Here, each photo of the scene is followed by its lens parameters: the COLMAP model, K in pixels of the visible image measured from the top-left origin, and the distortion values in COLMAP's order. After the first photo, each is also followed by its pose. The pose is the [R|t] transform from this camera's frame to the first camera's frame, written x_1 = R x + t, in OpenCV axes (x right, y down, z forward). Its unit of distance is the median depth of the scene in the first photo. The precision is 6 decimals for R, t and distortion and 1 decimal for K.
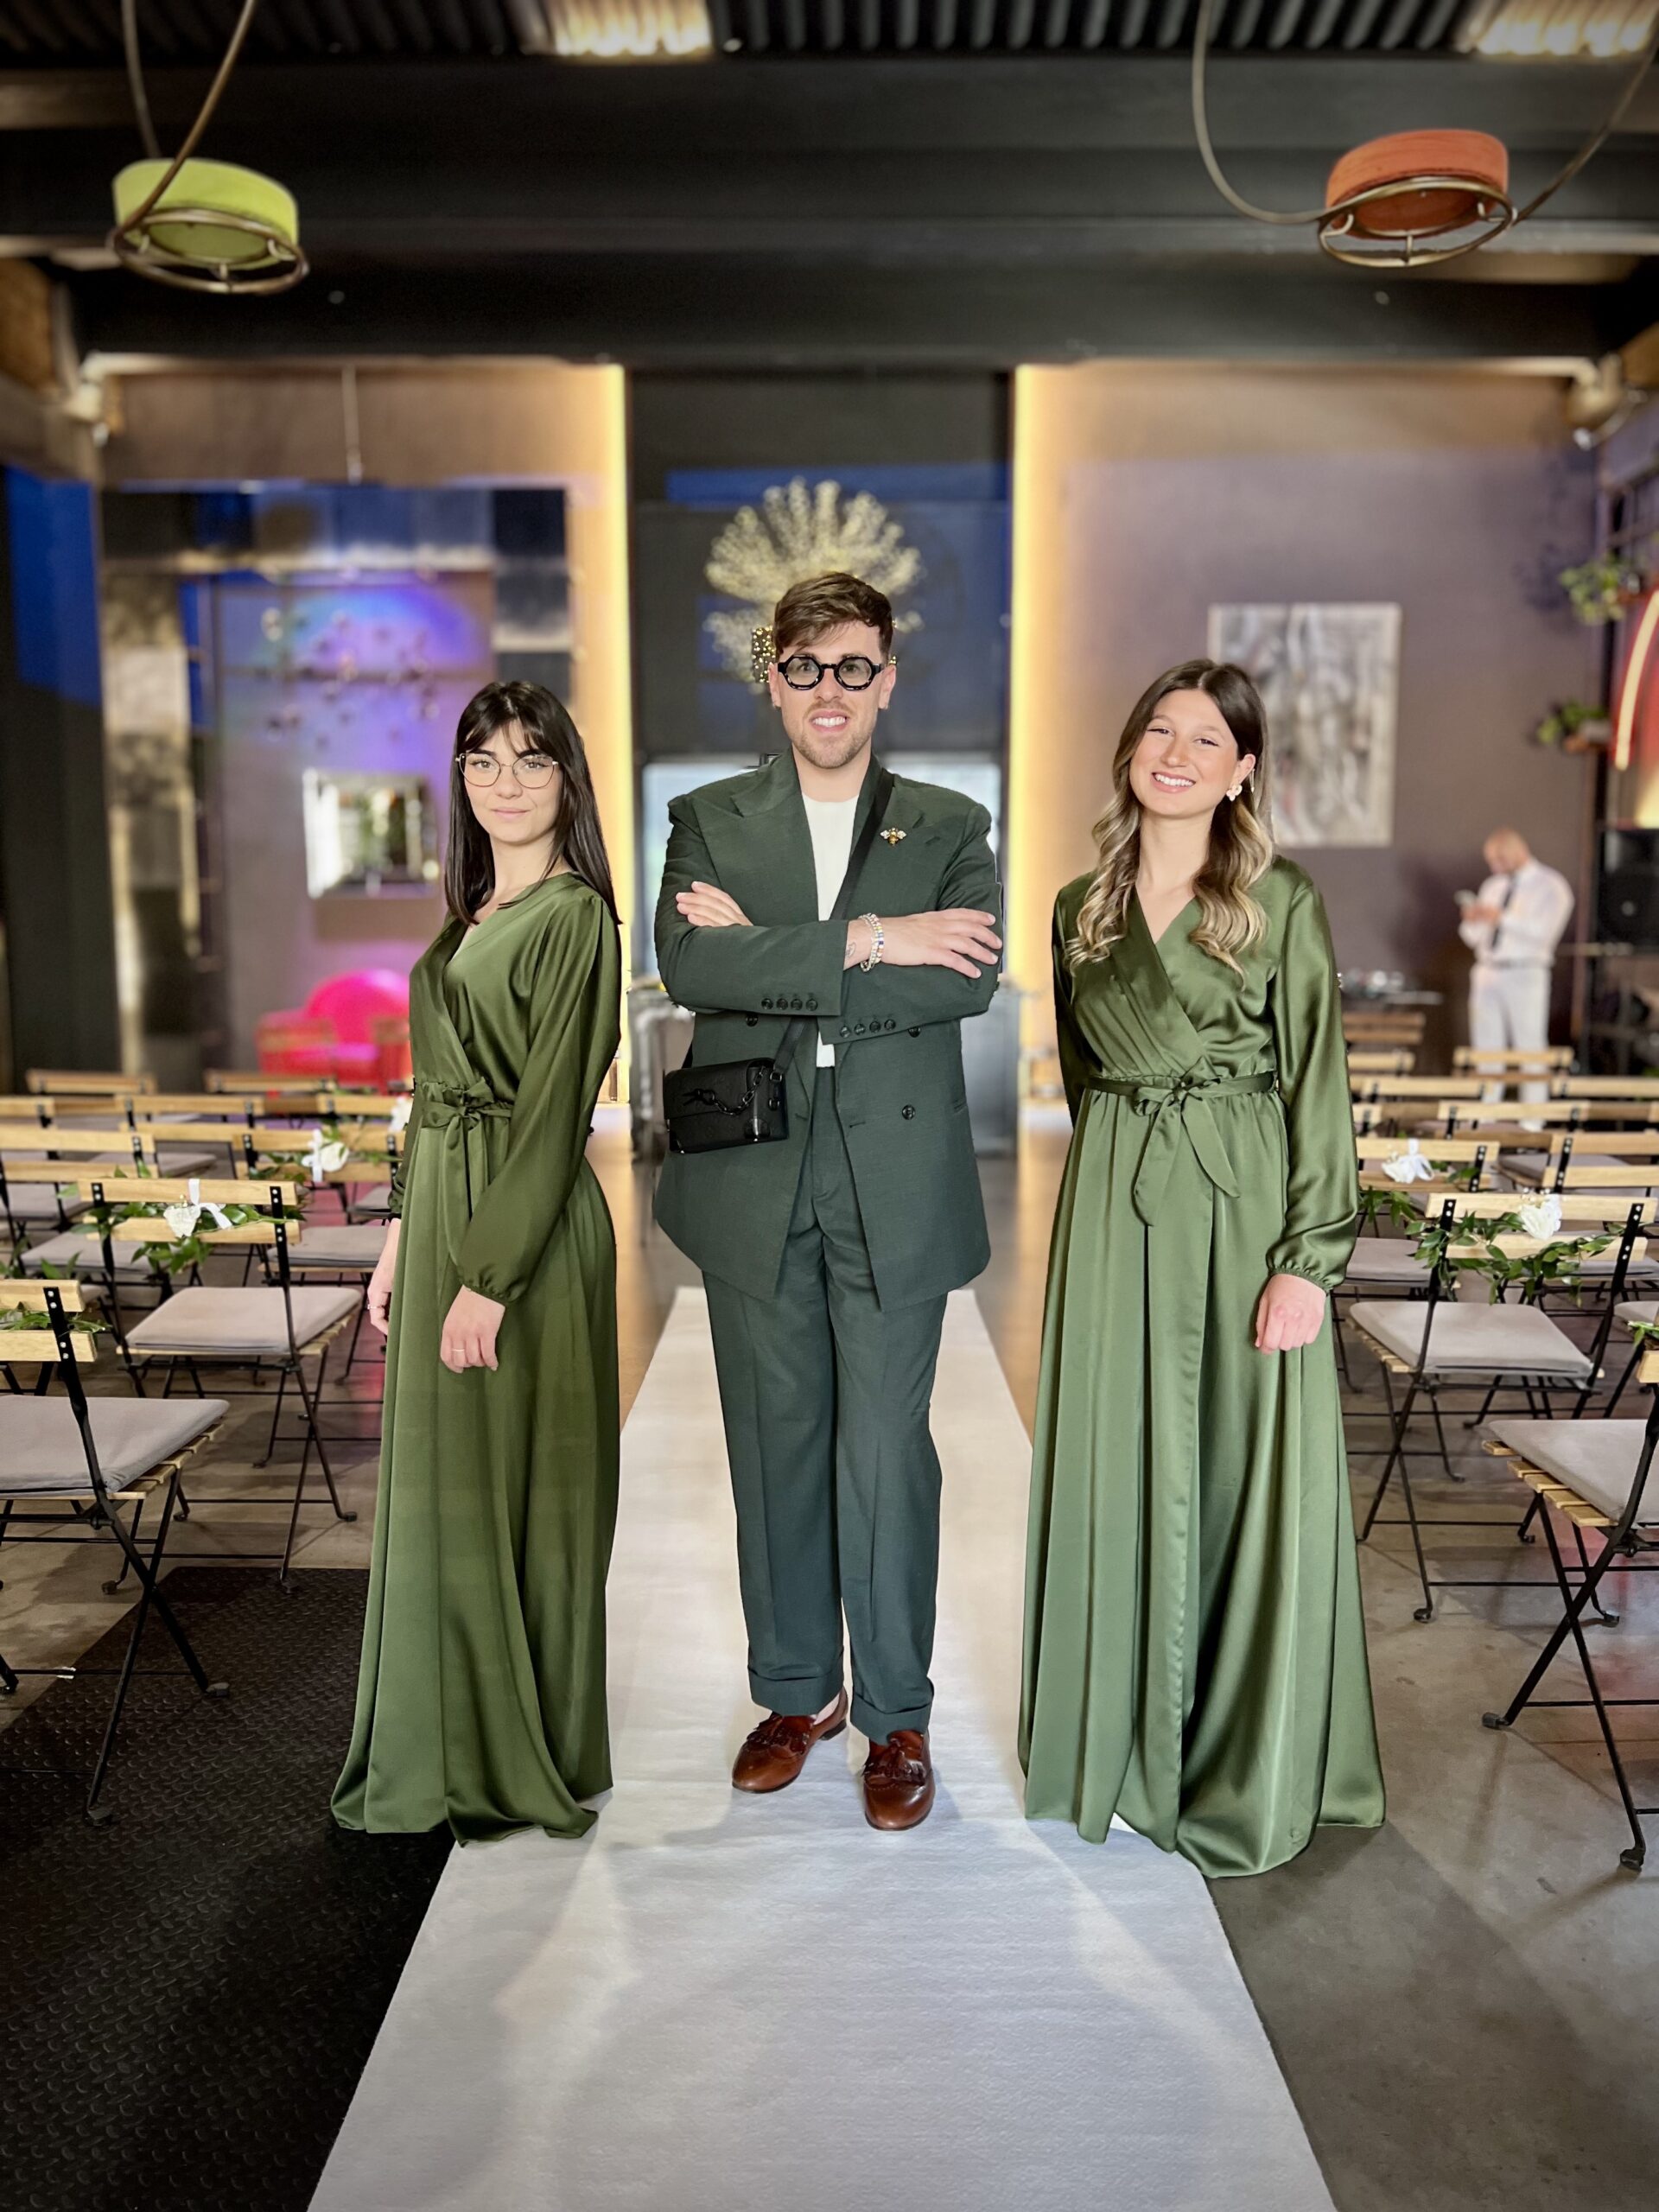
lens RADIAL K [[1677.4, 0, 823.4], [0, 1677.4, 1113.4], [0, 0, 1]] dist [0.093887, -0.143975]
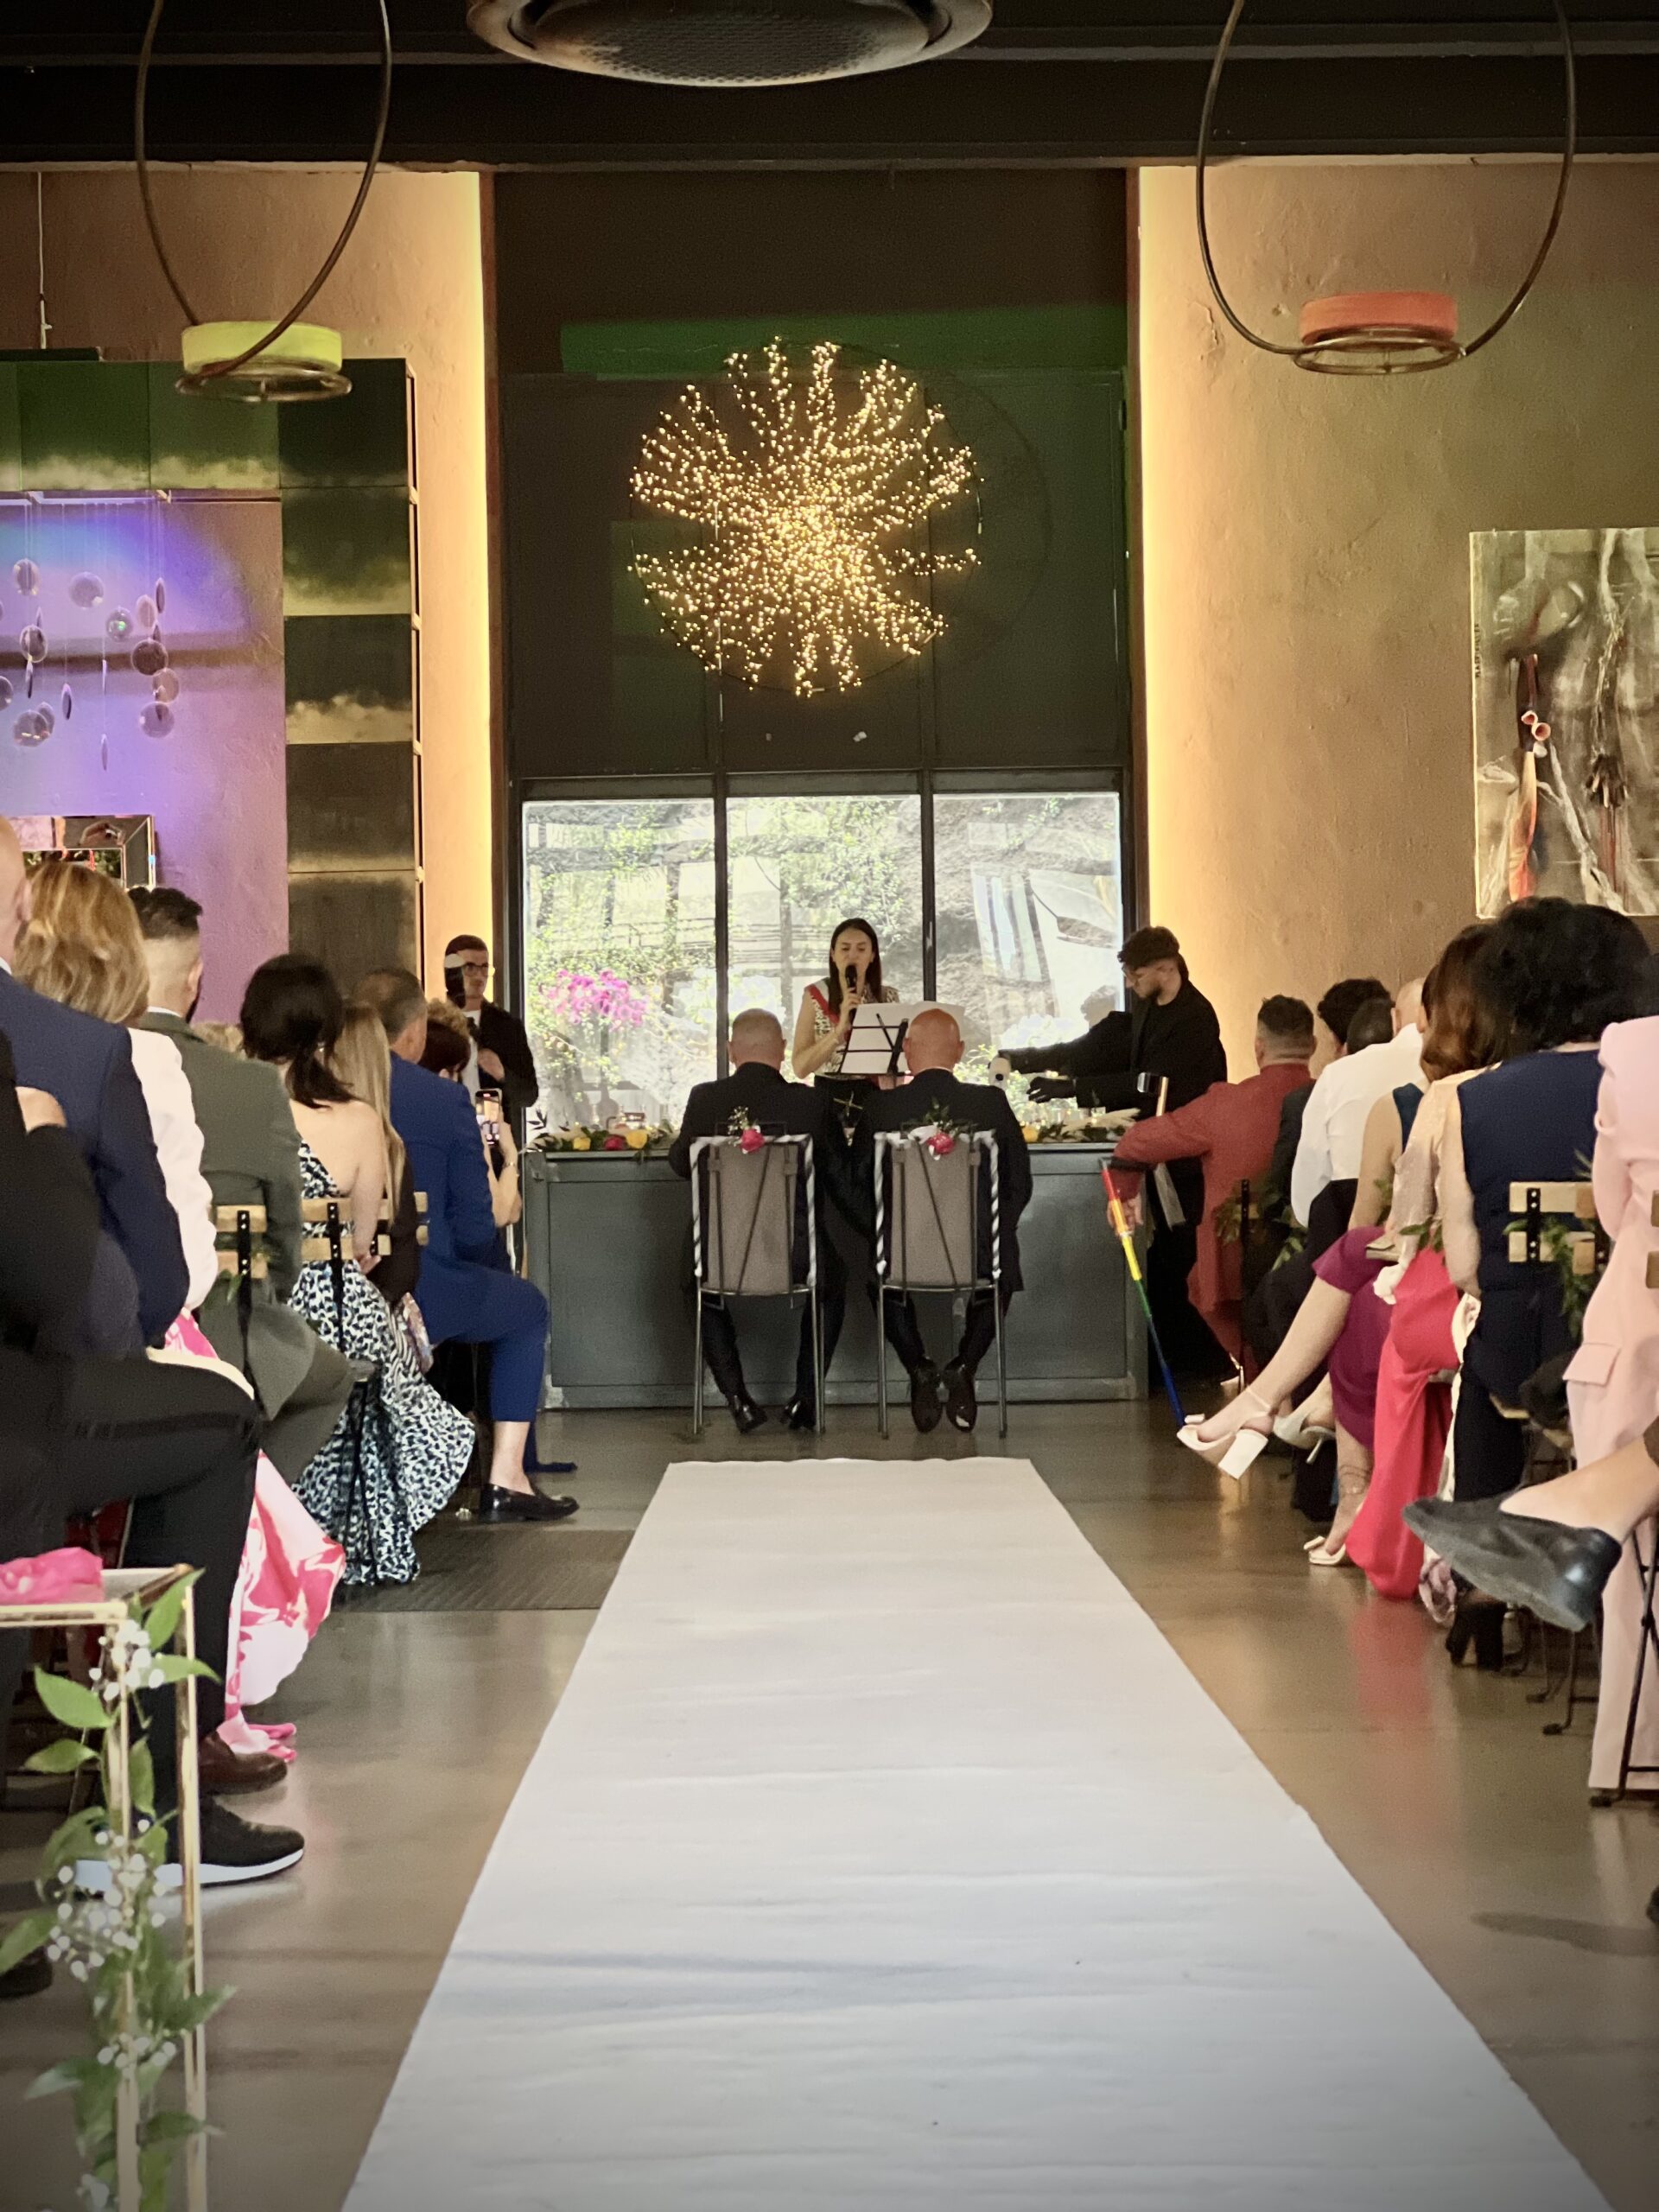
lens RADIAL K [[5010.2, 0, 973.8], [0, 5010.2, 1104.1], [0, 0, 1]] dist [0.103369, 0.894207]
pose [[0.999416, -0.014276, 0.031033, -0.003871], [0.018393, 0.990440, -0.136715, 0.146930], [-0.028784, 0.137206, 0.990124, -0.751179]]
